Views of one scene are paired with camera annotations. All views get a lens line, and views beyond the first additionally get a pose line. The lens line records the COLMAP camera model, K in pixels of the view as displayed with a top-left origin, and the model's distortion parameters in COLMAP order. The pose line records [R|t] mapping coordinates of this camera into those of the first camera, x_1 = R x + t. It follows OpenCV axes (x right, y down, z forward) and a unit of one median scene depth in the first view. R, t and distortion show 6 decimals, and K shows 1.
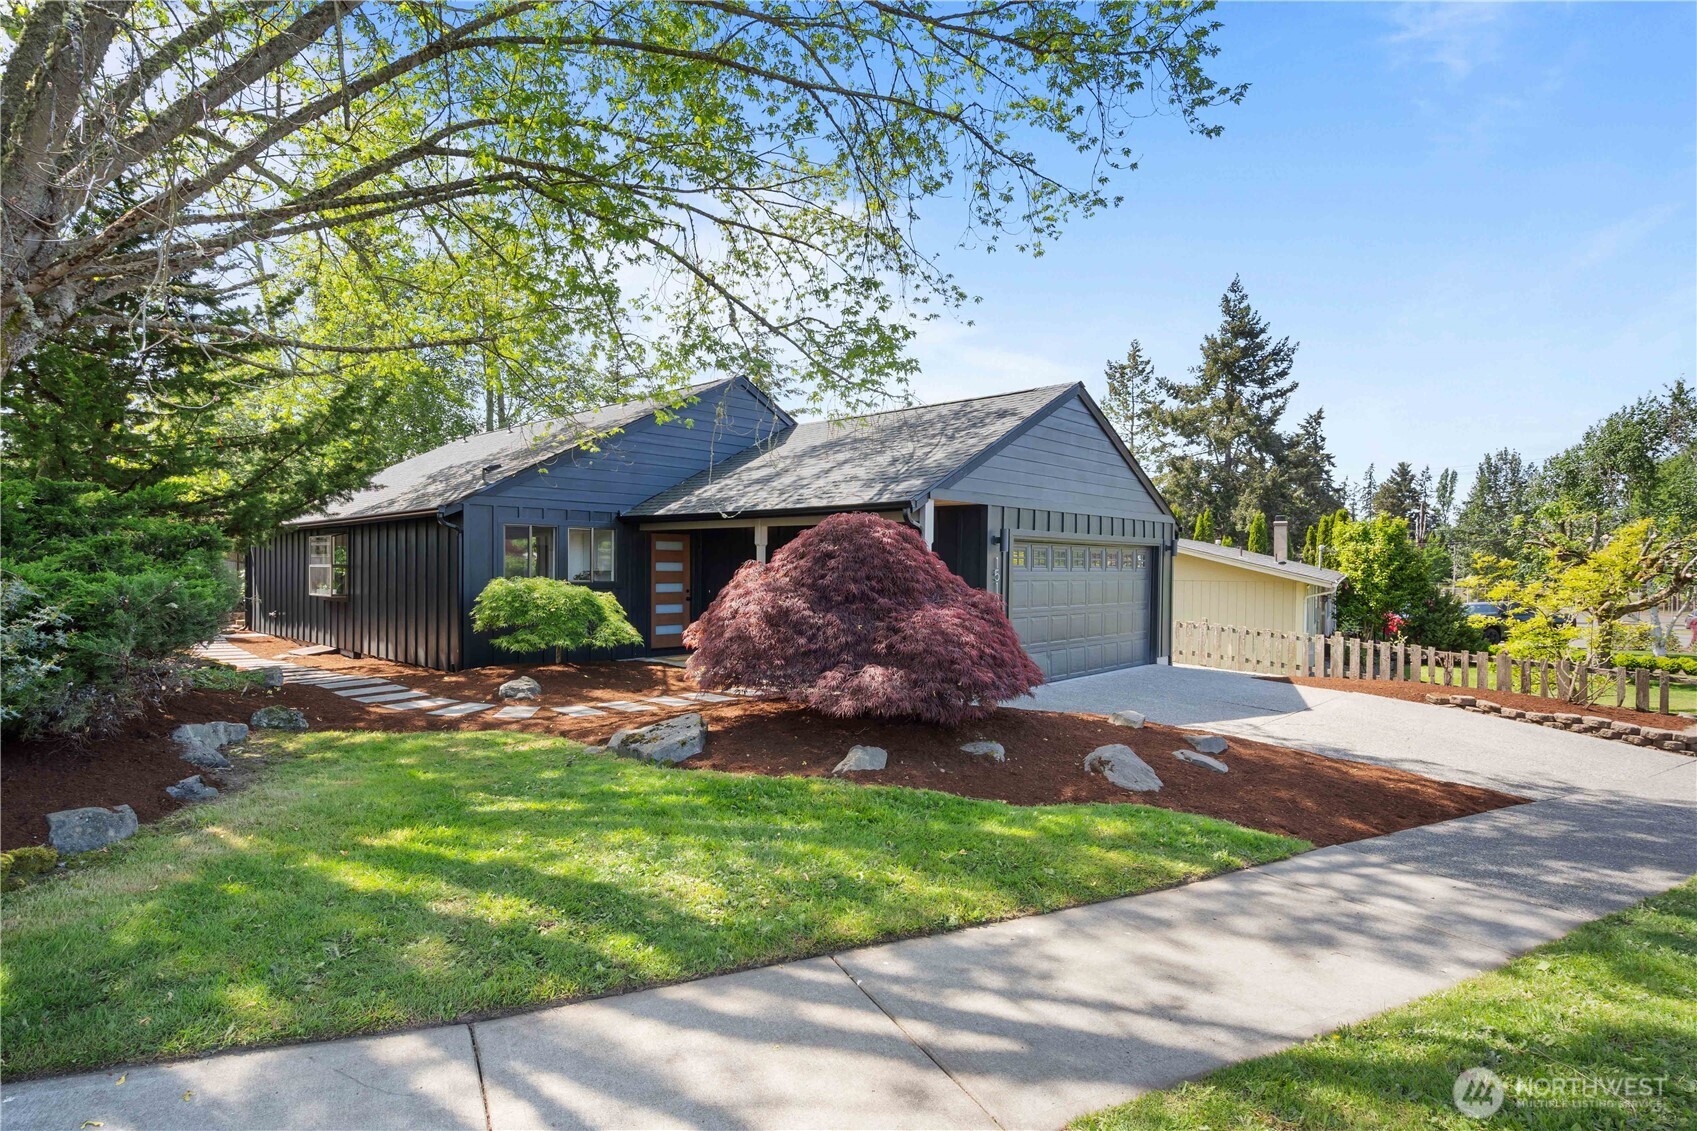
lens RADIAL K [[871.1, 0, 849.3], [0, 871.1, 567.4], [0, 0, 1]] dist [0.004367, 0.000054]
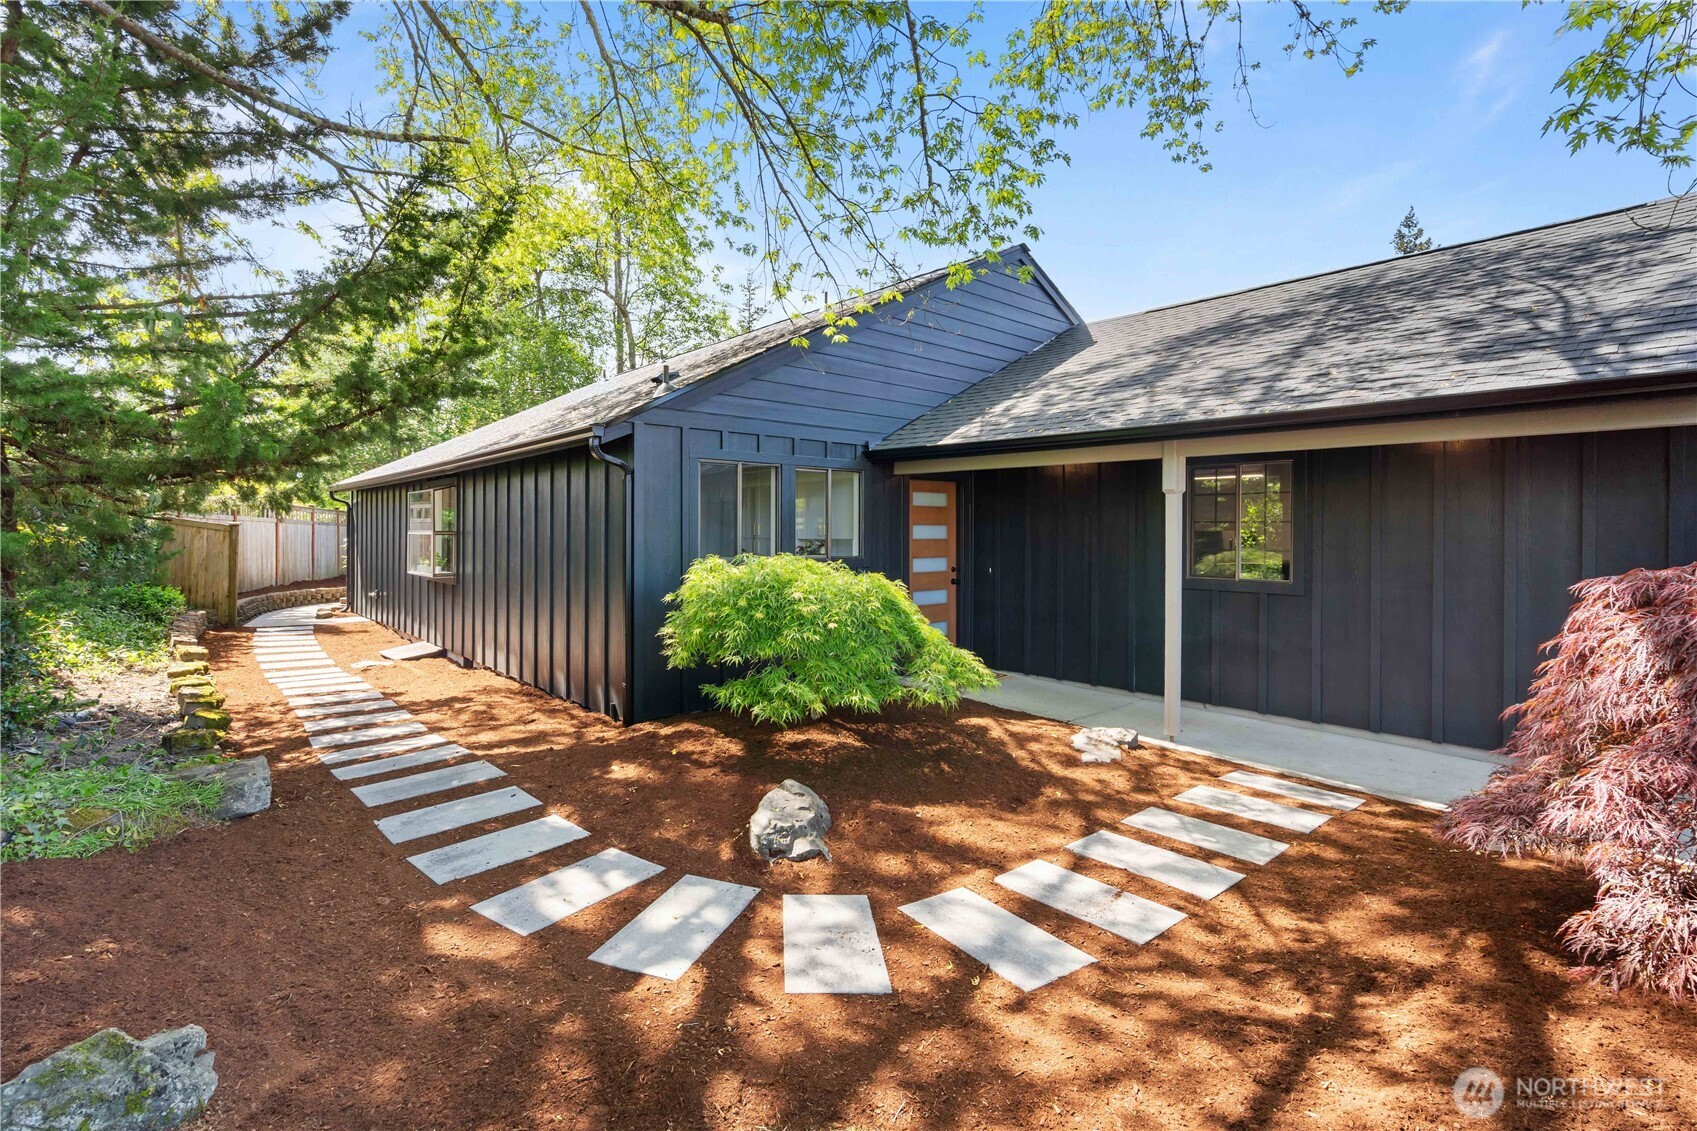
lens RADIAL K [[758.2, 0, 842.0], [0, 758.2, 528.1], [0, 0, 1]] dist [-0.020102, 0.000060]
pose [[0.996542, -0.004791, -0.082954, -0.261505], [0.004668, 0.999988, -0.001670, -0.003549], [0.082961, 0.001277, 0.996552, 0.512068]]
